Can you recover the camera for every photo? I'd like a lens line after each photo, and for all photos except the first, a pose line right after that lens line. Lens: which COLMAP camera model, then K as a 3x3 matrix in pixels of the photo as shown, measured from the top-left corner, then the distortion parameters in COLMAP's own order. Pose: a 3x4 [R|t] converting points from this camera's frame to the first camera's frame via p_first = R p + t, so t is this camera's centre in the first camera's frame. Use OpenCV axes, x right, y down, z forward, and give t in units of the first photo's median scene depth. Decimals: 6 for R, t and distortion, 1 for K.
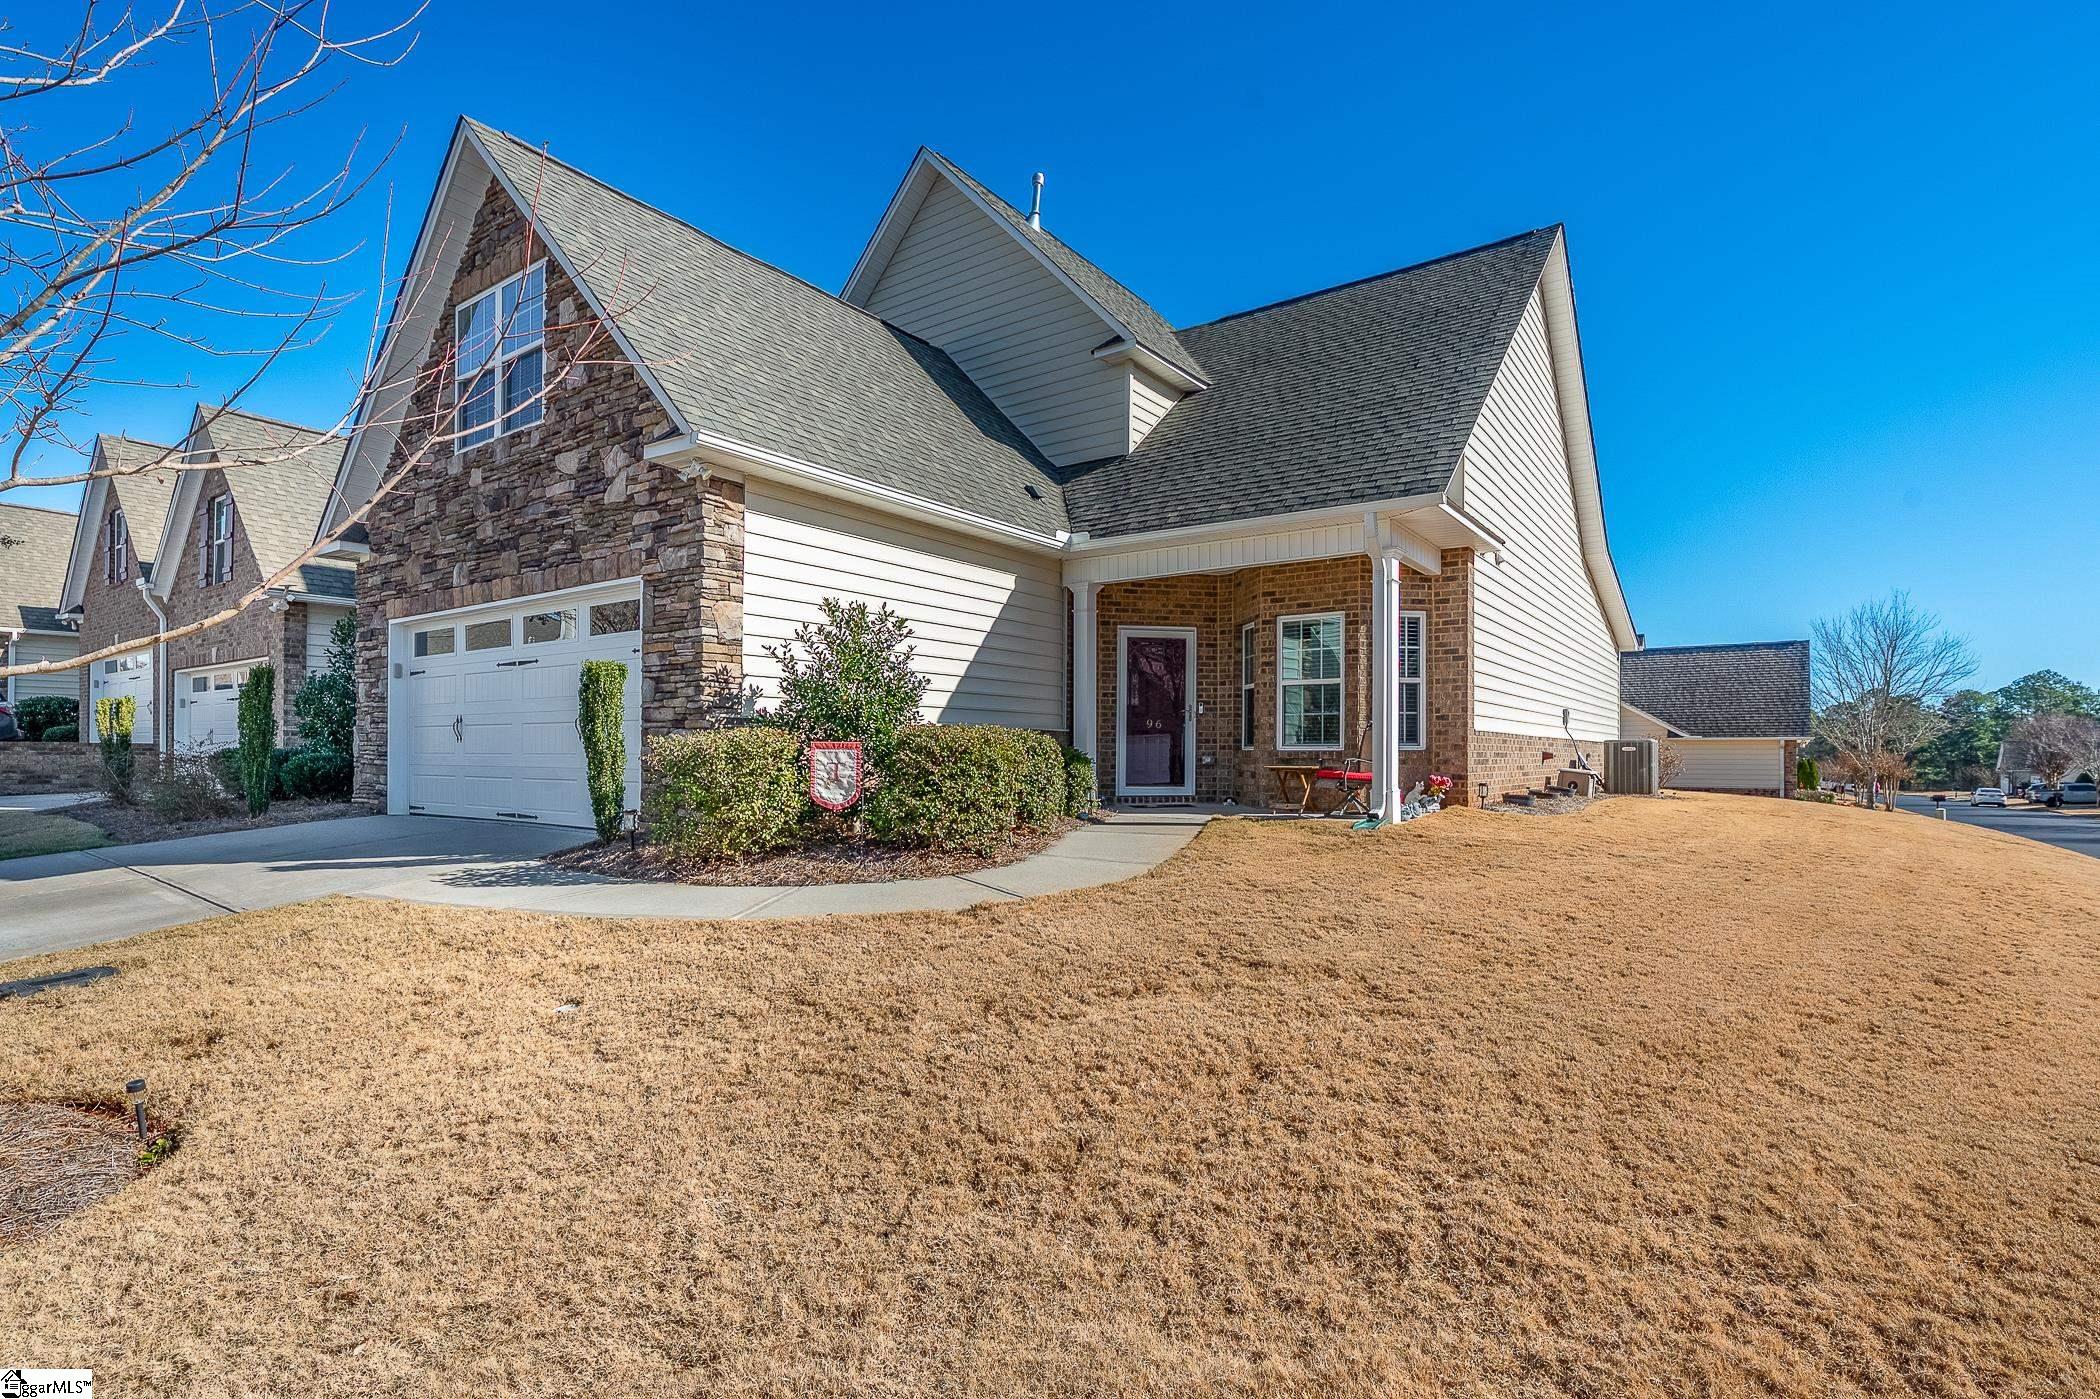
lens RADIAL K [[1000.2, 0, 1062.3], [0, 1000.2, 741.2], [0, 0, 1]] dist [-0.002070, -0.000171]
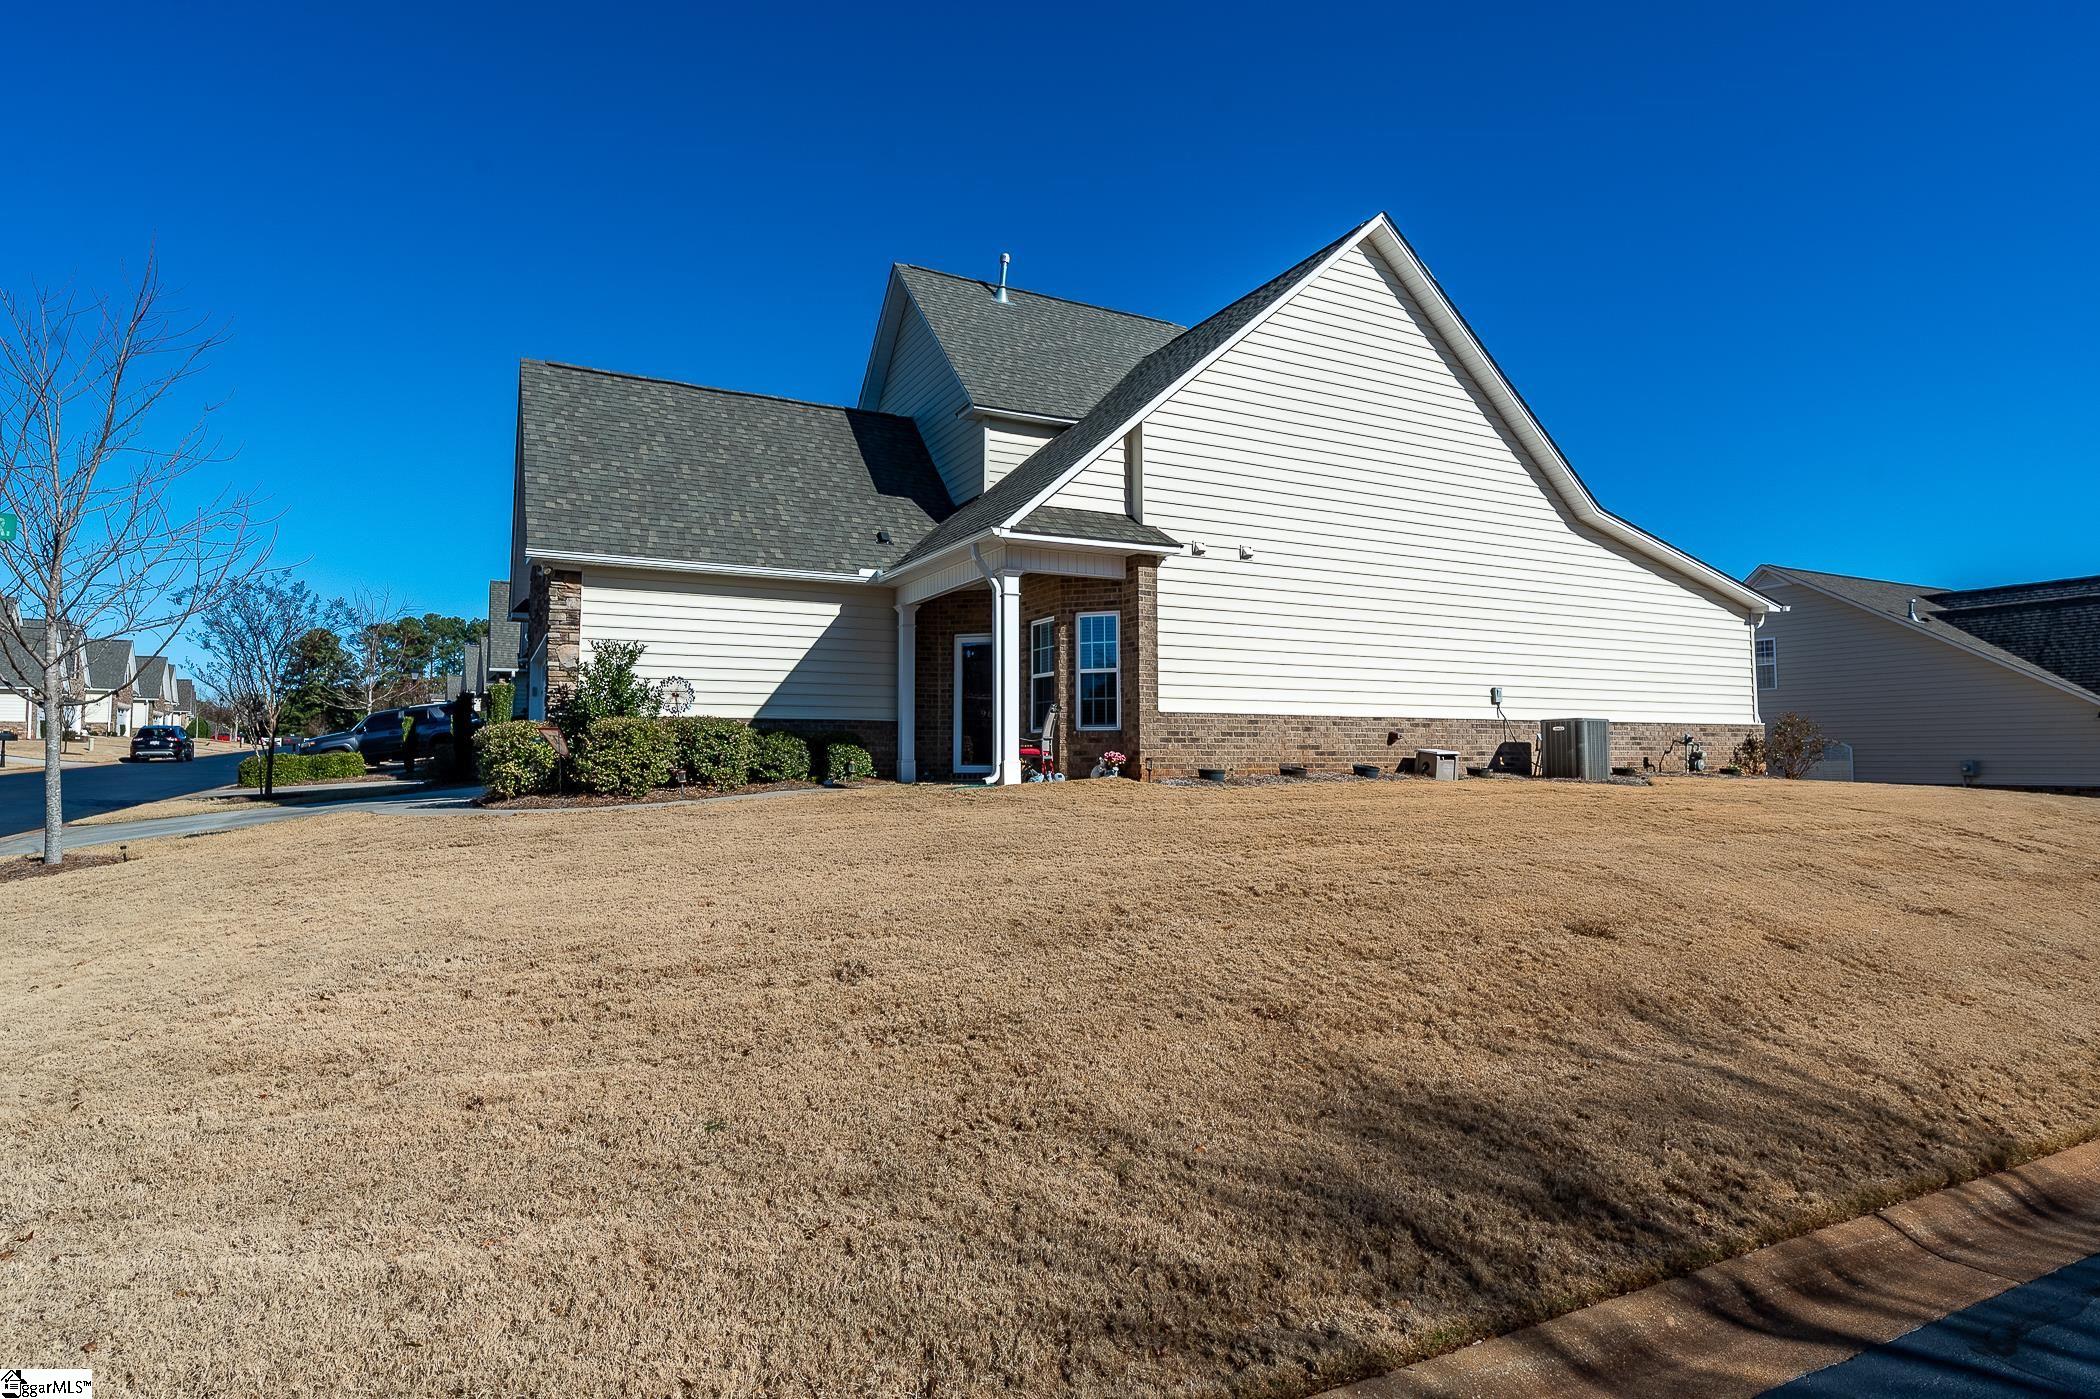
lens RADIAL K [[1045.8, 0, 967.8], [0, 1045.8, 698.4], [0, 0, 1]] dist [0.001428, 0.000173]
pose [[0.879747, -0.030991, -0.474431, 0.767983], [0.010623, 0.998905, -0.045552, 0.024834], [0.475324, 0.035034, 0.879113, -0.142962]]
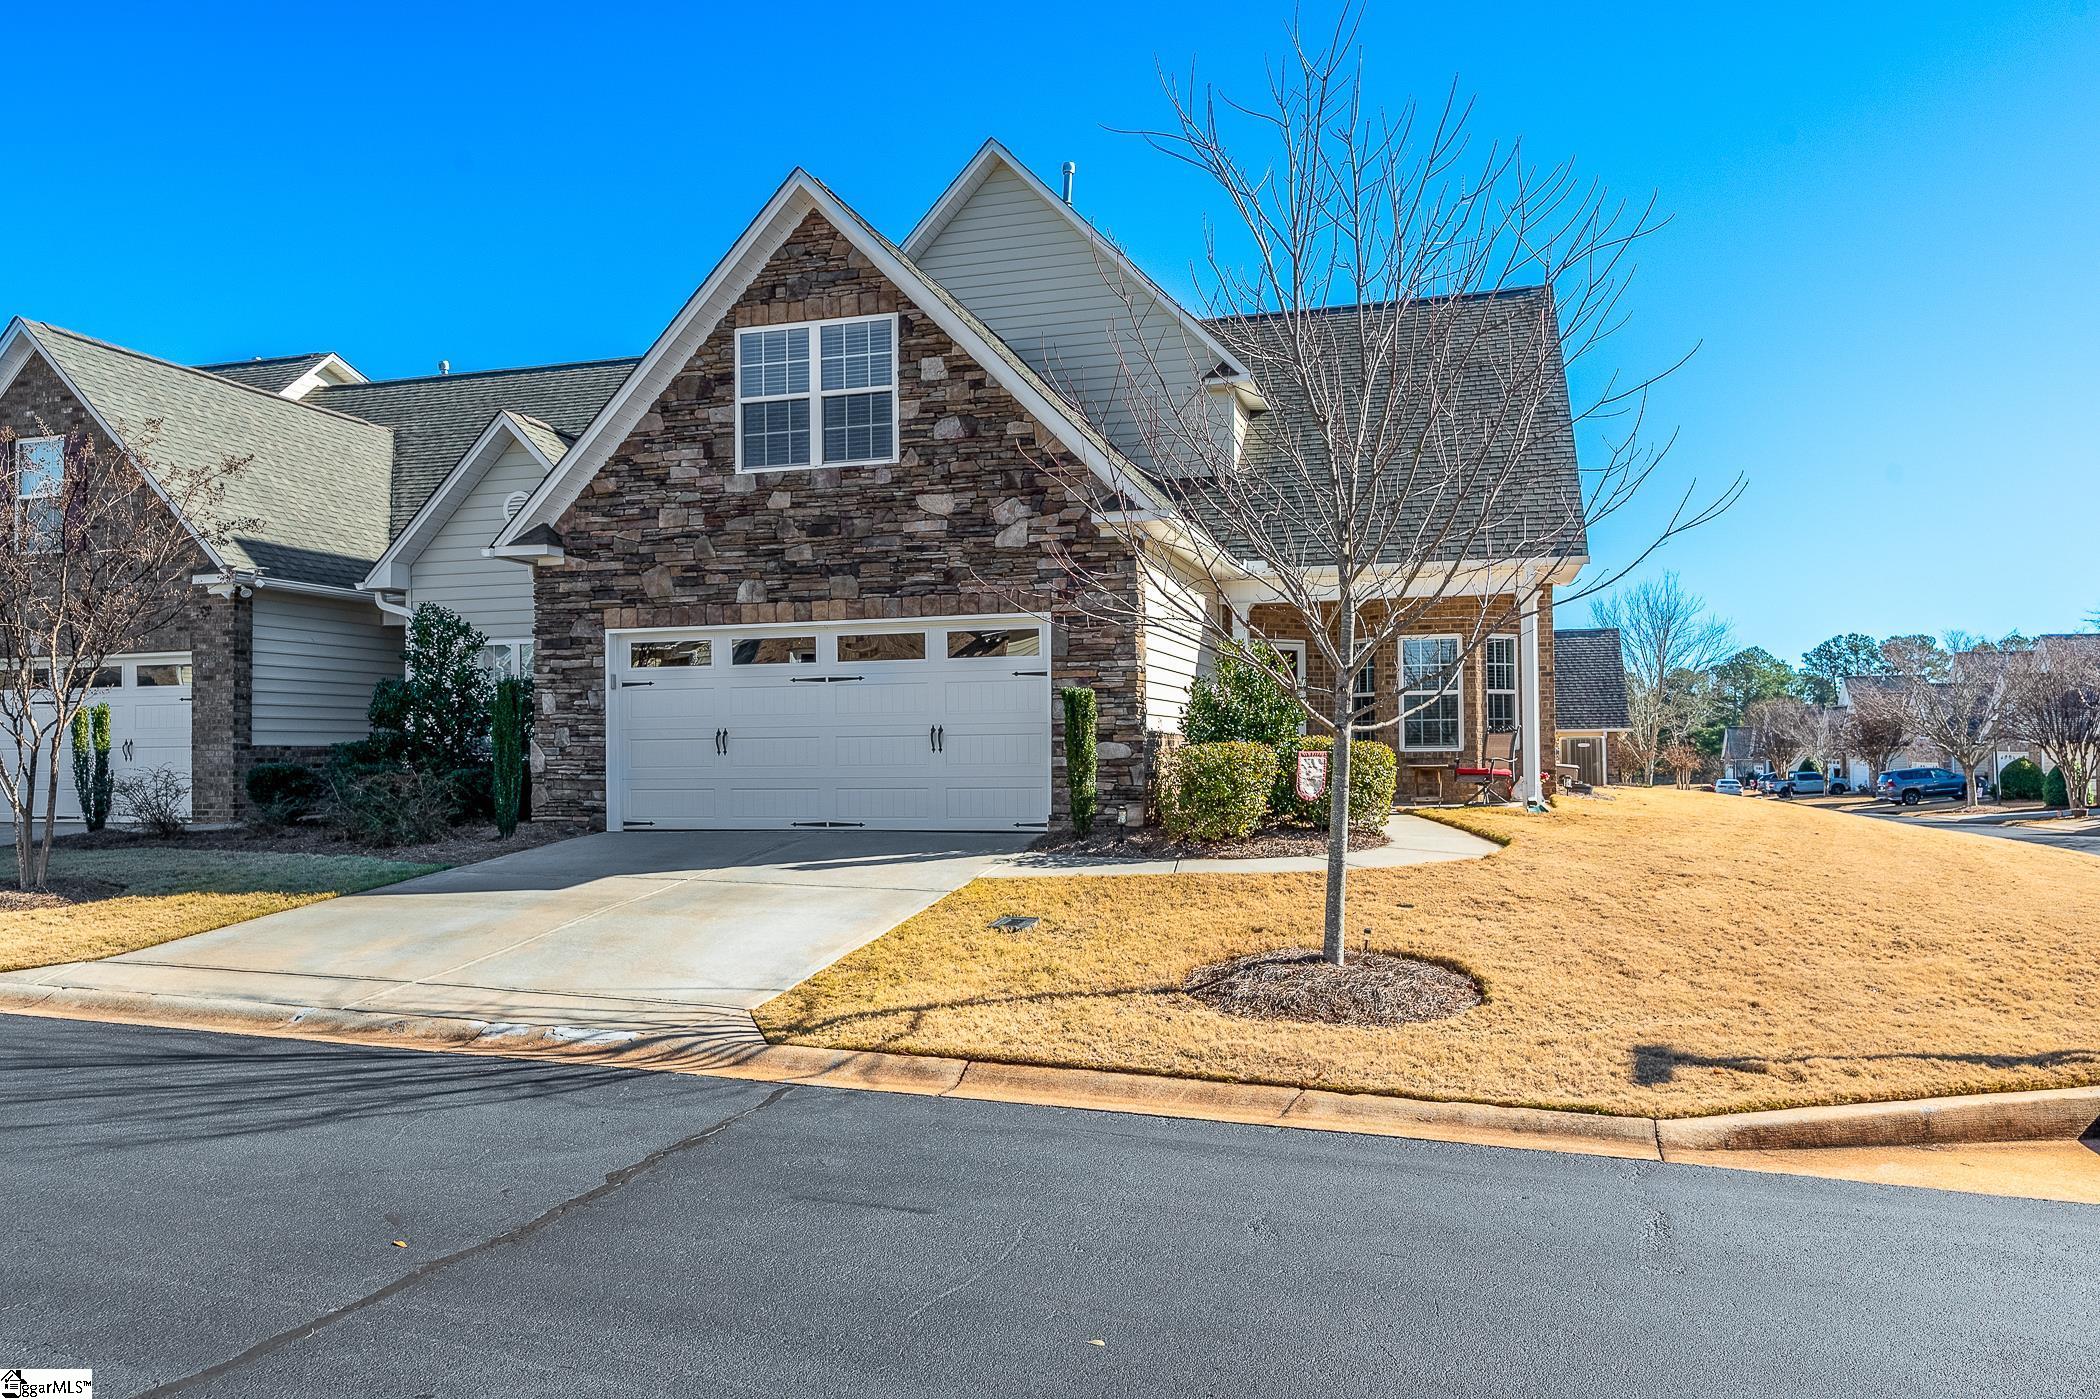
lens RADIAL K [[1425.3, 0, 1050.0], [0, 1425.3, 699.5], [0, 0, 1]] dist [0.003853, 0.000855]
pose [[0.948551, -0.002173, 0.316617, -0.703101], [0.010102, 0.999675, -0.023405, -0.017056], [-0.316463, 0.025399, 0.948265, -0.437712]]
